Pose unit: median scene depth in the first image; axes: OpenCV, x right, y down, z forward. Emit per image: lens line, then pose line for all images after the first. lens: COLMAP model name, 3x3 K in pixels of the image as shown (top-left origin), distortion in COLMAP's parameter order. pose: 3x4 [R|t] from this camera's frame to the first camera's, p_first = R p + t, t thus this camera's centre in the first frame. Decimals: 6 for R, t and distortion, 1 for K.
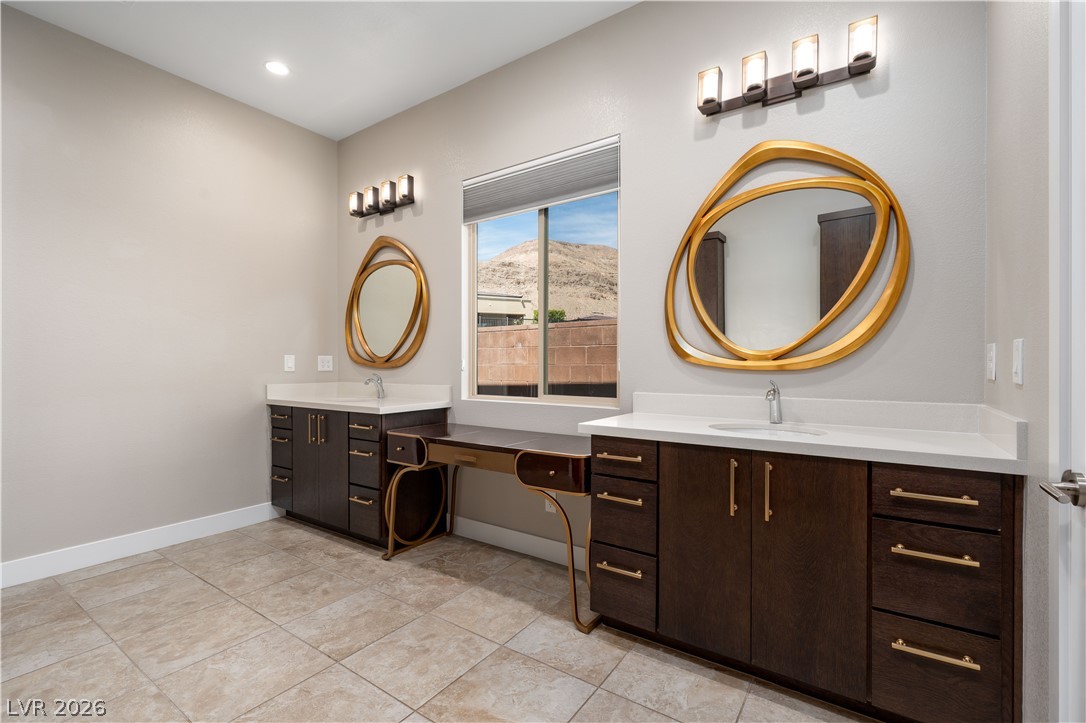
lens RADIAL K [[478.5, 0, 543.0], [0, 478.5, 361.5], [0, 0, 1]] dist [0.014140, -0.000368]
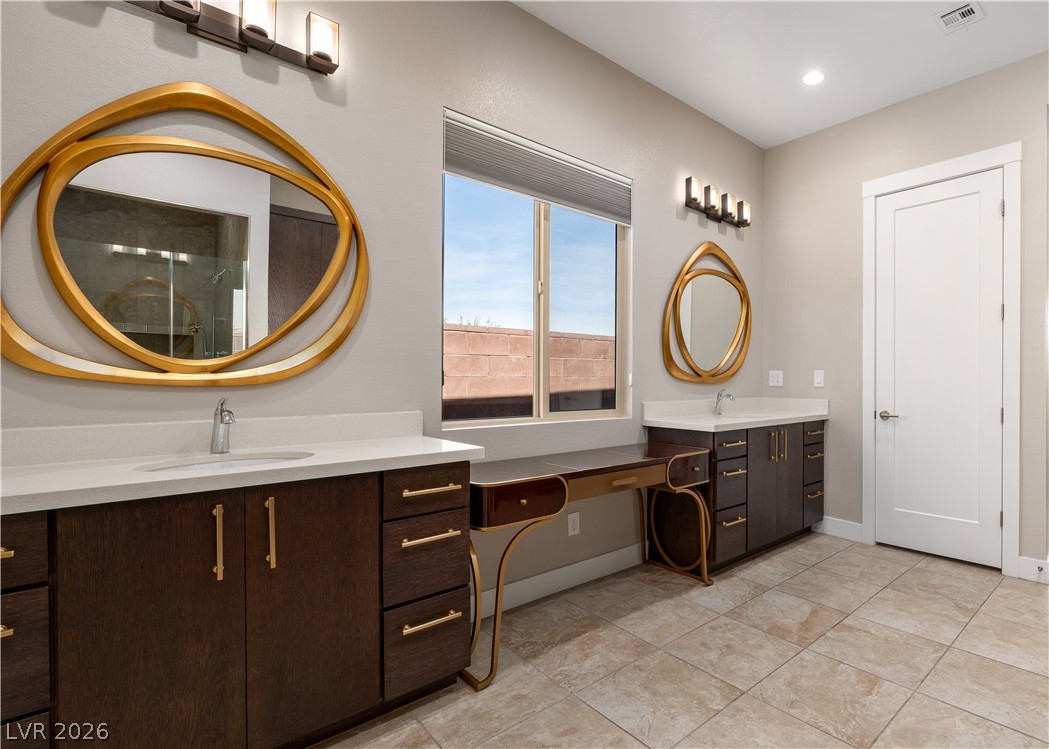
lens RADIAL K [[666.6, 0, 524.5], [0, 666.6, 374.5], [0, 0, 1]] dist [-0.005630, -0.000217]
pose [[0.155943, 0.005880, 0.987749, -1.375151], [-0.009481, 0.999945, -0.004456, 0.004372], [-0.987721, -0.008670, 0.155990, 0.943212]]
